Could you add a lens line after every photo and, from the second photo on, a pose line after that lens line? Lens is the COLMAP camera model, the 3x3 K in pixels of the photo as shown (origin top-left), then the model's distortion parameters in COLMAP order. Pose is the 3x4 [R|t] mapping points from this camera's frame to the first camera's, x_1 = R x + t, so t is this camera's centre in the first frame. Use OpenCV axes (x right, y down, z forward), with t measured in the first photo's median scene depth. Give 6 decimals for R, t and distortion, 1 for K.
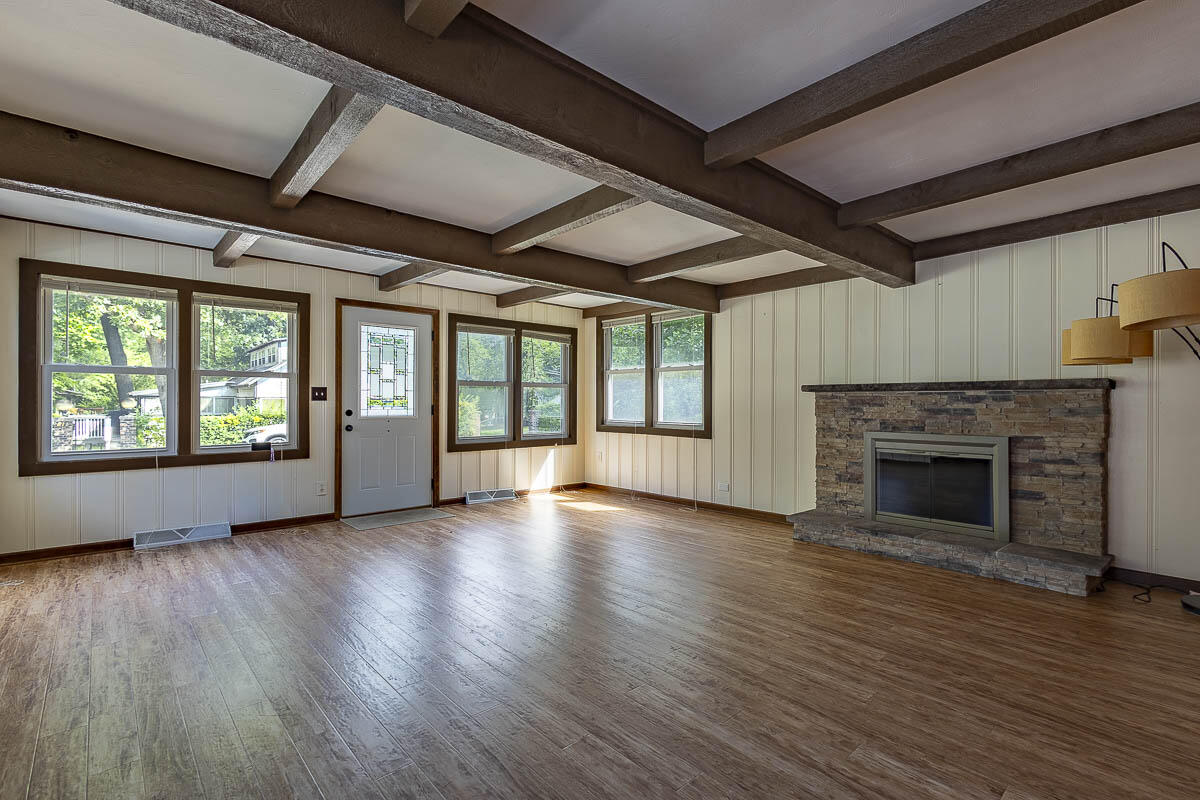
lens RADIAL K [[563.3, 0, 611.1], [0, 563.3, 413.6], [0, 0, 1]] dist [0.002819, -0.000218]
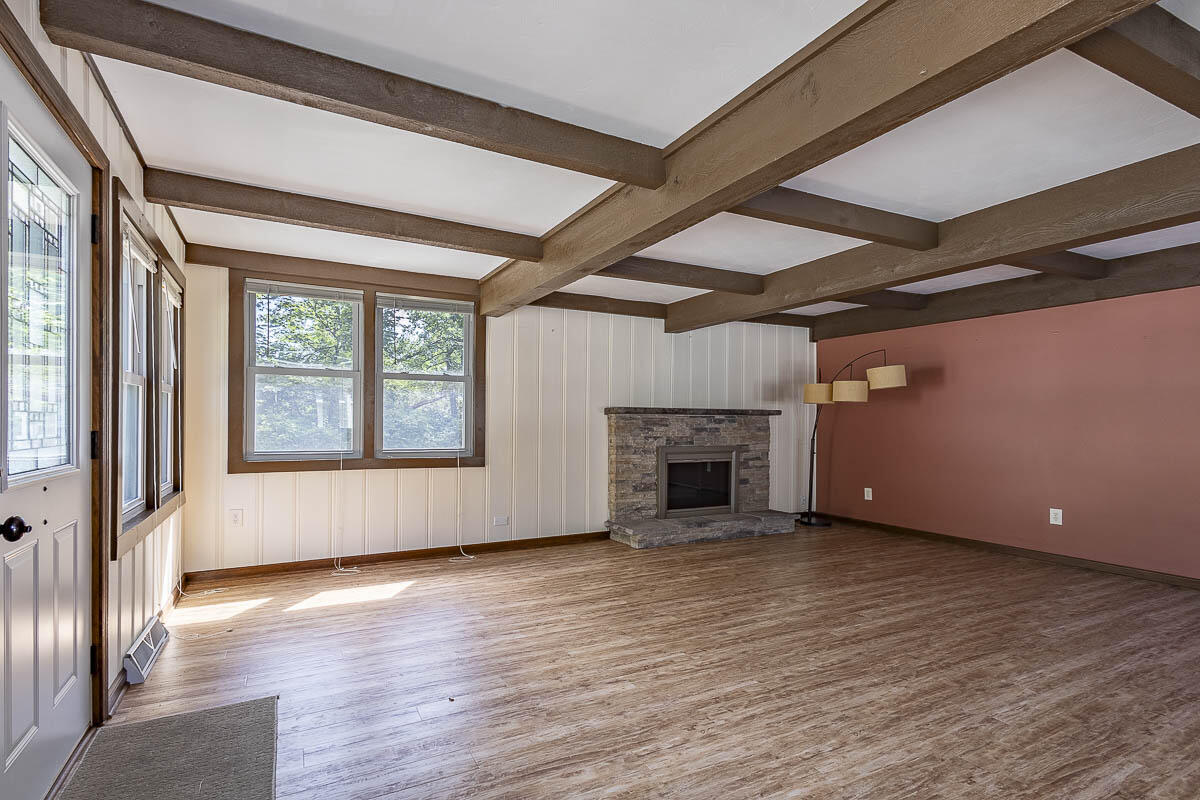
lens RADIAL K [[555.3, 0, 602.5], [0, 555.3, 403.4], [0, 0, 1]] dist [0.009554, -0.000033]
pose [[0.257102, 0.035945, 0.965716, -0.835416], [0.014701, 0.999047, -0.041100, -0.016550], [-0.966273, 0.024764, 0.256328, 0.900765]]
